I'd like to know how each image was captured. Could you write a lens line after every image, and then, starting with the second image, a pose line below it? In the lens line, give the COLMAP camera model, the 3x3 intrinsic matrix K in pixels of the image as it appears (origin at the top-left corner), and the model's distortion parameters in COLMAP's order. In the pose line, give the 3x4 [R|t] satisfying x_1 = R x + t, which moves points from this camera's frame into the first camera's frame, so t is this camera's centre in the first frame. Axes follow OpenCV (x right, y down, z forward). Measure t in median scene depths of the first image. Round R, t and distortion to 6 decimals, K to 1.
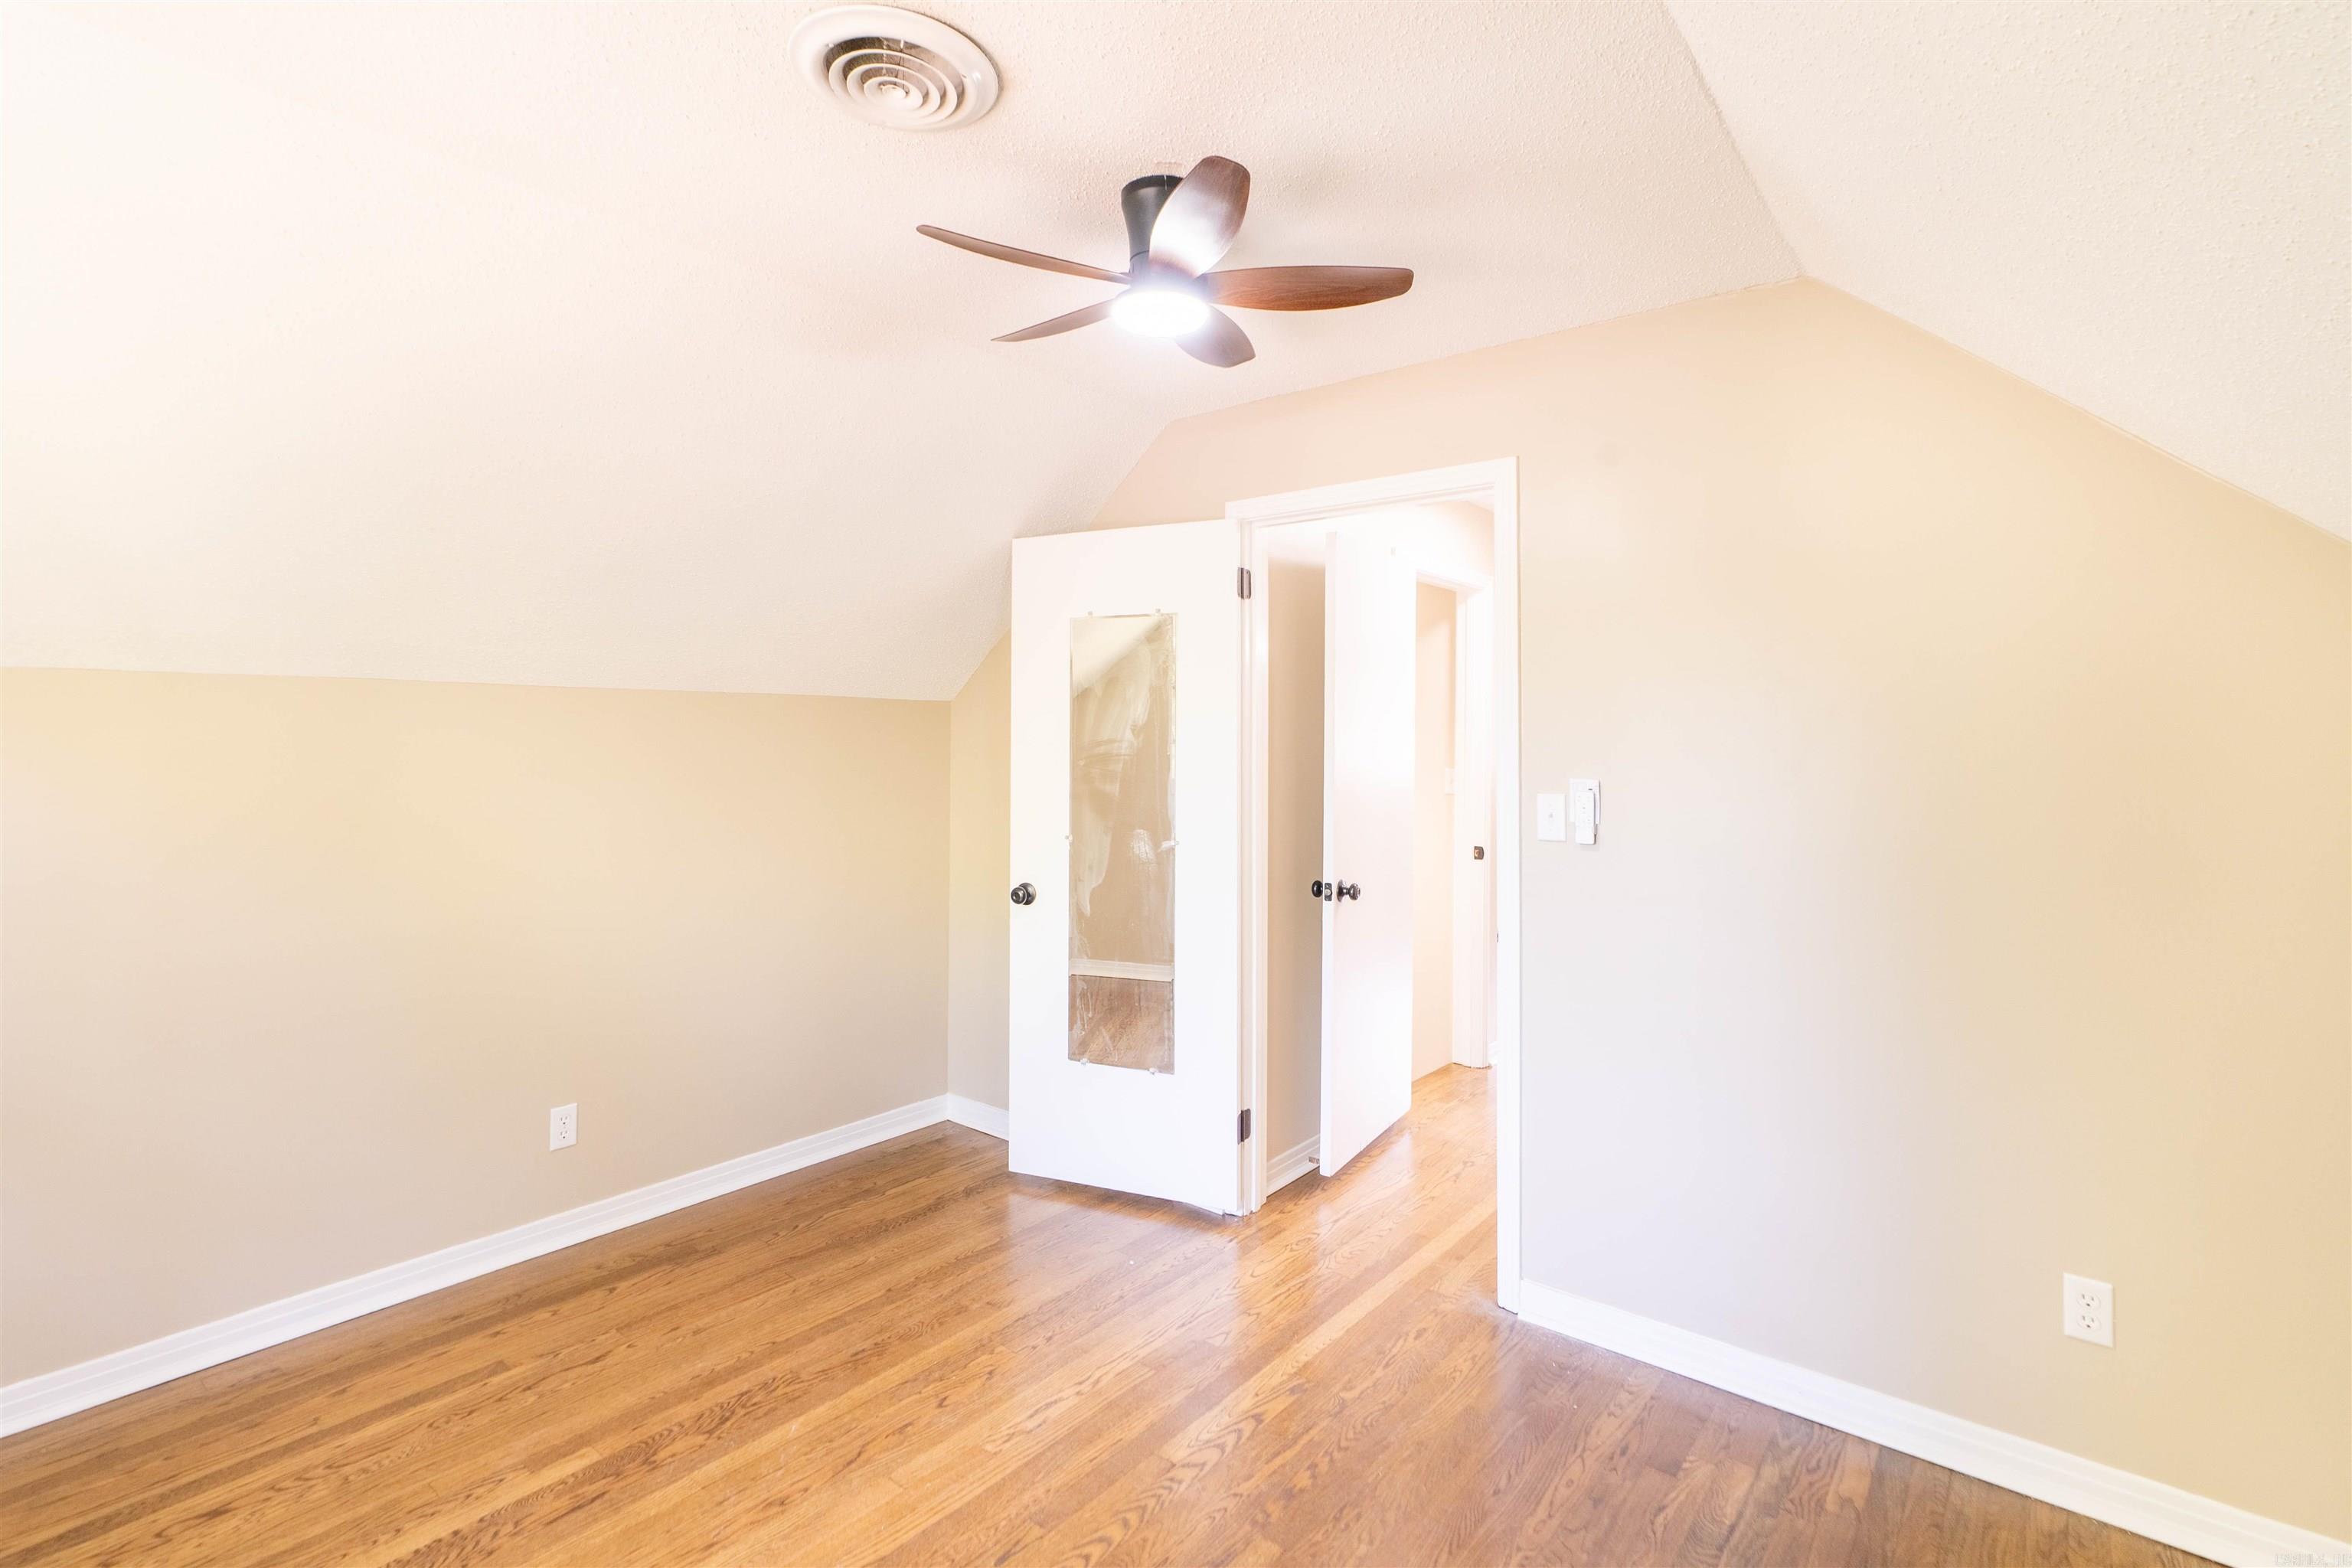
lens RADIAL K [[1103.6, 0, 1177.1], [0, 1103.6, 776.8], [0, 0, 1]] dist [-0.014987, 0.004628]
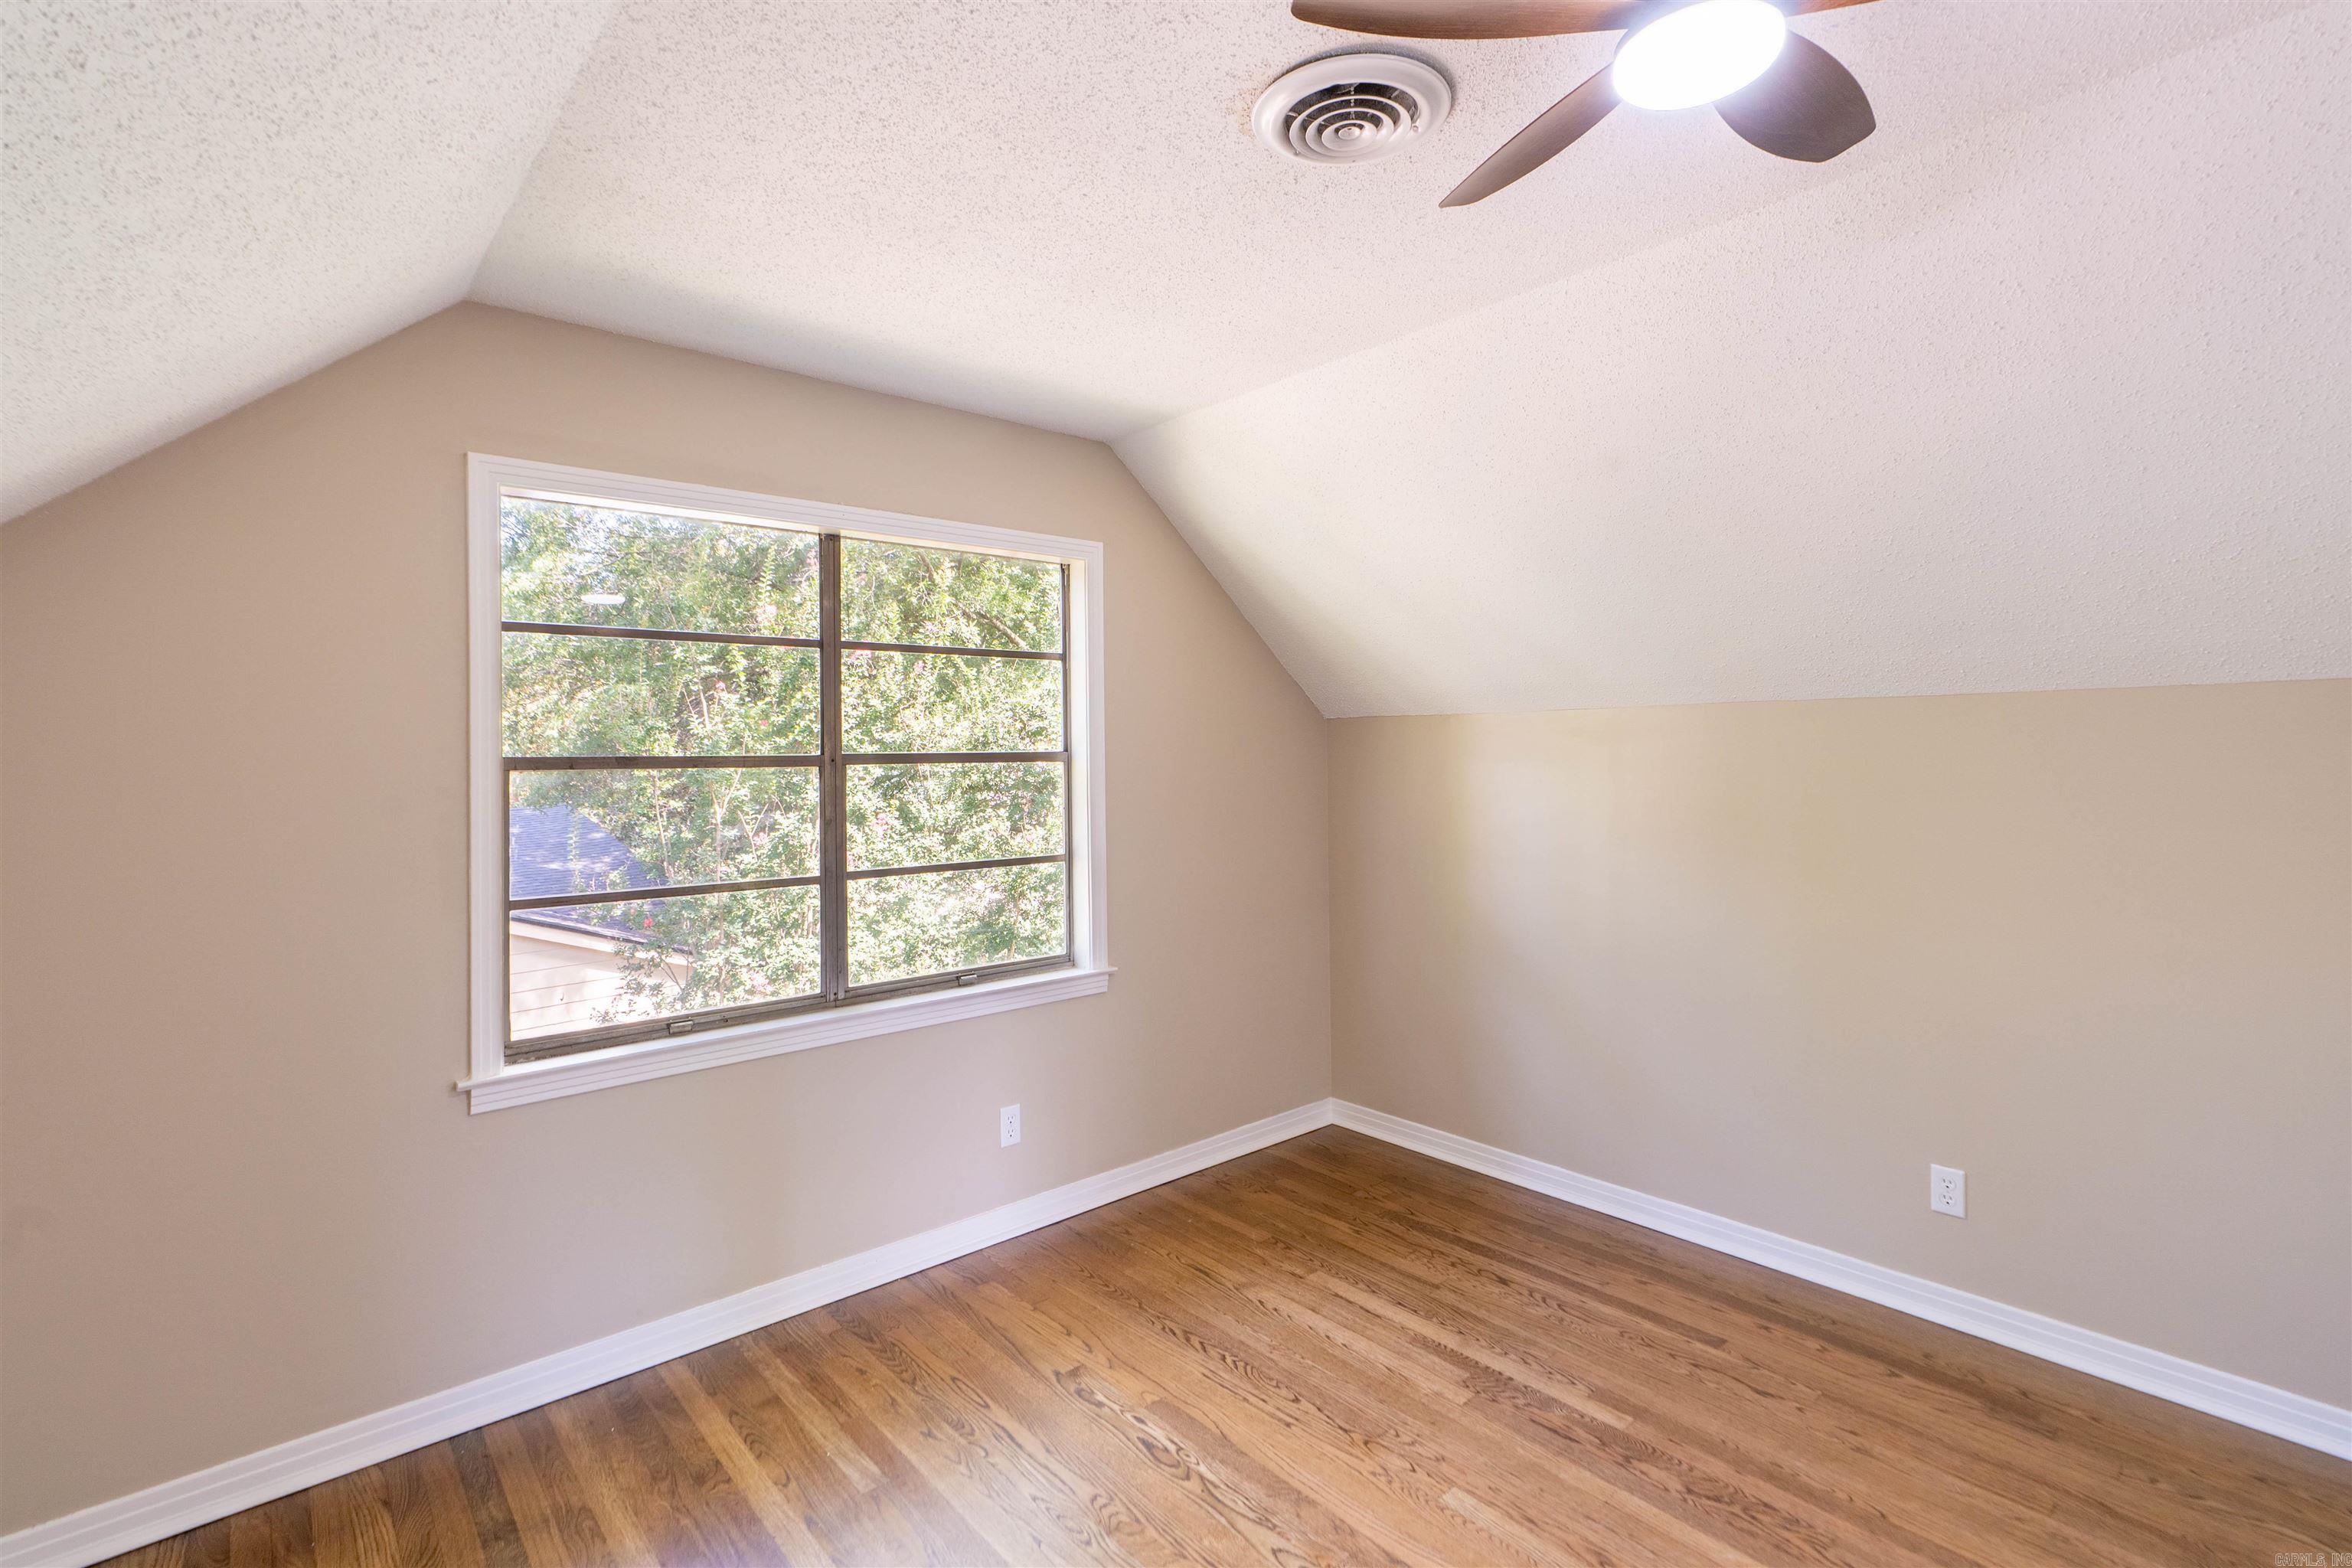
lens RADIAL K [[1103.6, 0, 1177.5], [0, 1103.6, 774.4], [0, 0, 1]] dist [-0.014987, 0.004628]
pose [[-0.195771, 0.013815, -0.980552, 0.556451], [-0.028336, 0.999404, 0.019738, -0.024754], [0.980240, 0.031649, -0.195263, 0.706547]]
